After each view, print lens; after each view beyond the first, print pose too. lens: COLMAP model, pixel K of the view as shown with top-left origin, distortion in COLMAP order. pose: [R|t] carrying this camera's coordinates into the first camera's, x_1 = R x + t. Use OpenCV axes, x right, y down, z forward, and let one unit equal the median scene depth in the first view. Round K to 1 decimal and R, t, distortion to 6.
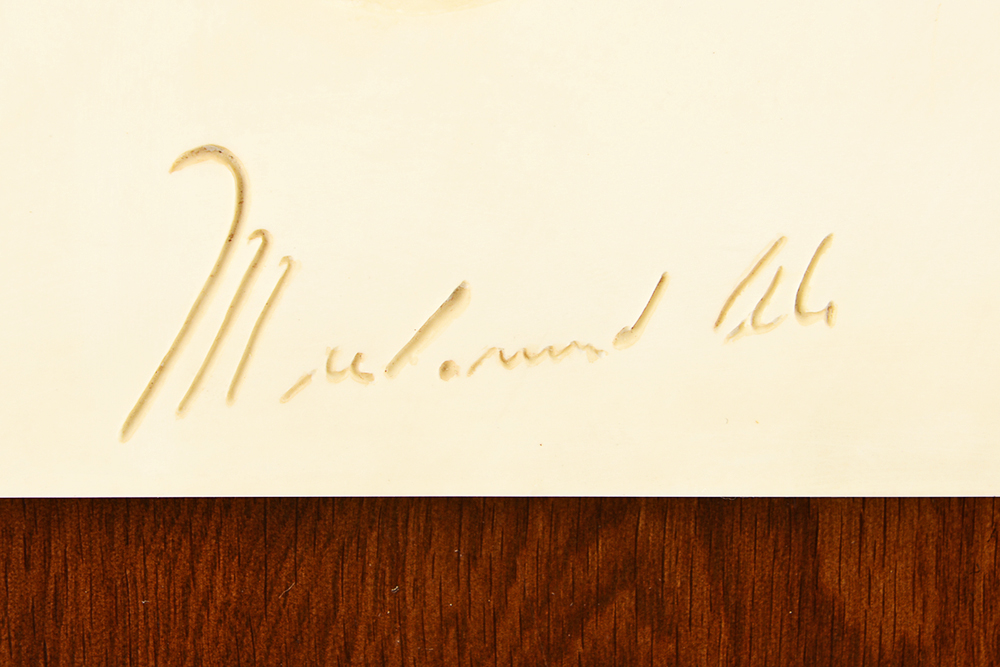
lens RADIAL K [[3092.7, 0, 498.3], [0, 3092.7, 333.9], [0, 0, 1]] dist [0.114834, 0.000000]
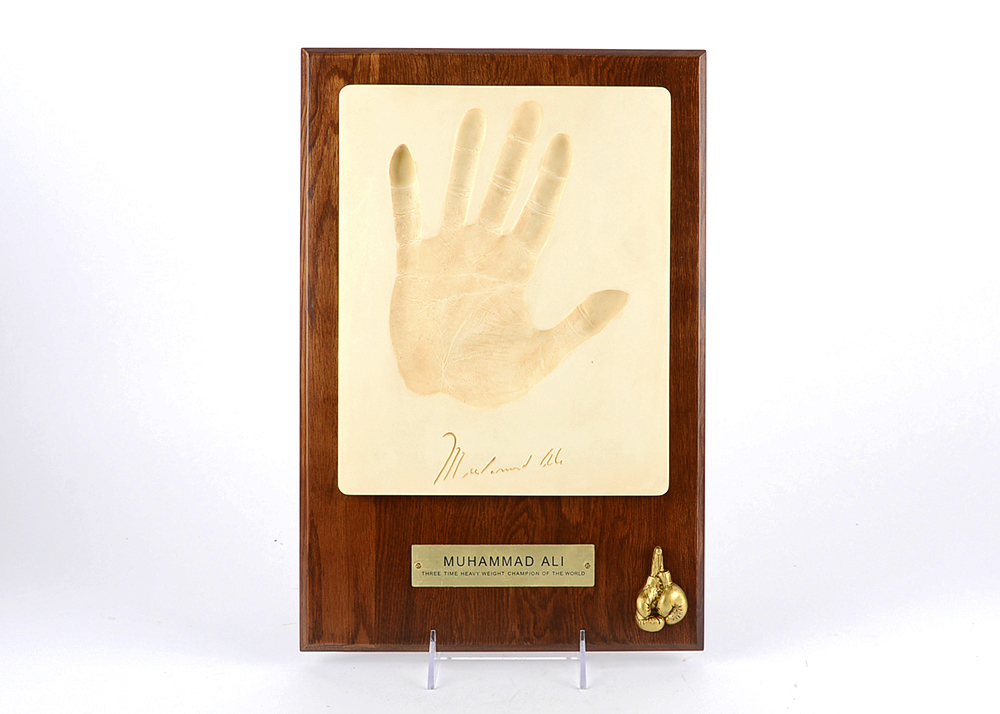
lens RADIAL K [[1443.8, 0, 501.2], [0, 1443.8, 358.9], [0, 0, 1]] dist [-0.045332, 0.000000]
pose [[0.998991, -0.000306, -0.044917, 0.111992], [-0.001576, 0.999123, -0.041841, -0.080347], [0.044890, 0.041870, 0.998114, -1.538139]]
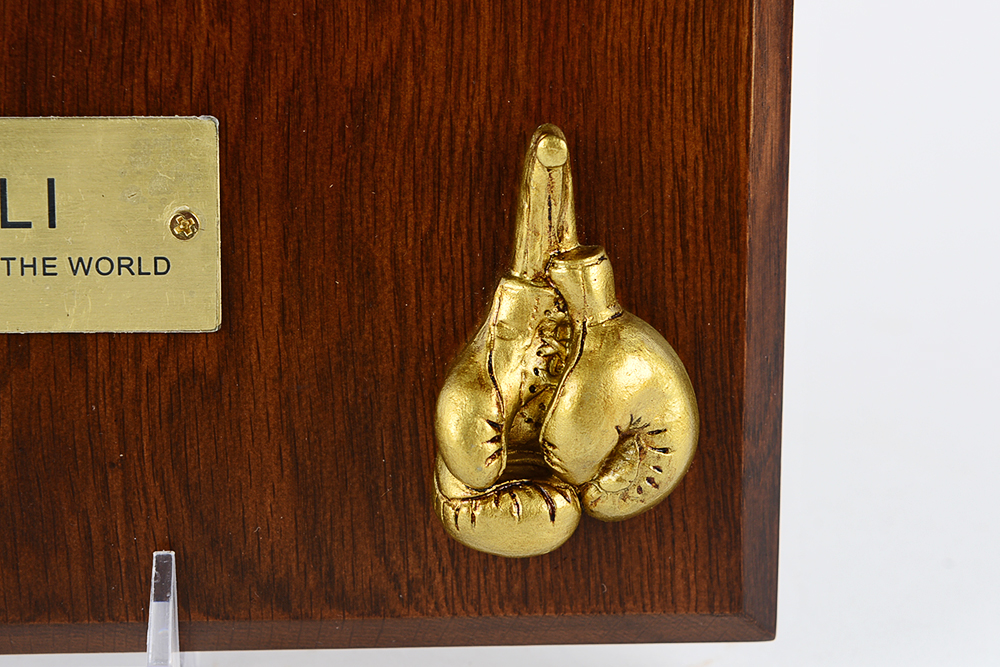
lens RADIAL K [[3092.7, 0, 500.2], [0, 3092.7, 333.5], [0, 0, 1]] dist [0.114834, 0.000000]
pose [[0.999941, 0.000917, 0.010784, 0.245168], [-0.002435, 0.989921, 0.141602, 0.063165], [-0.010546, -0.141620, 0.989865, -0.035383]]
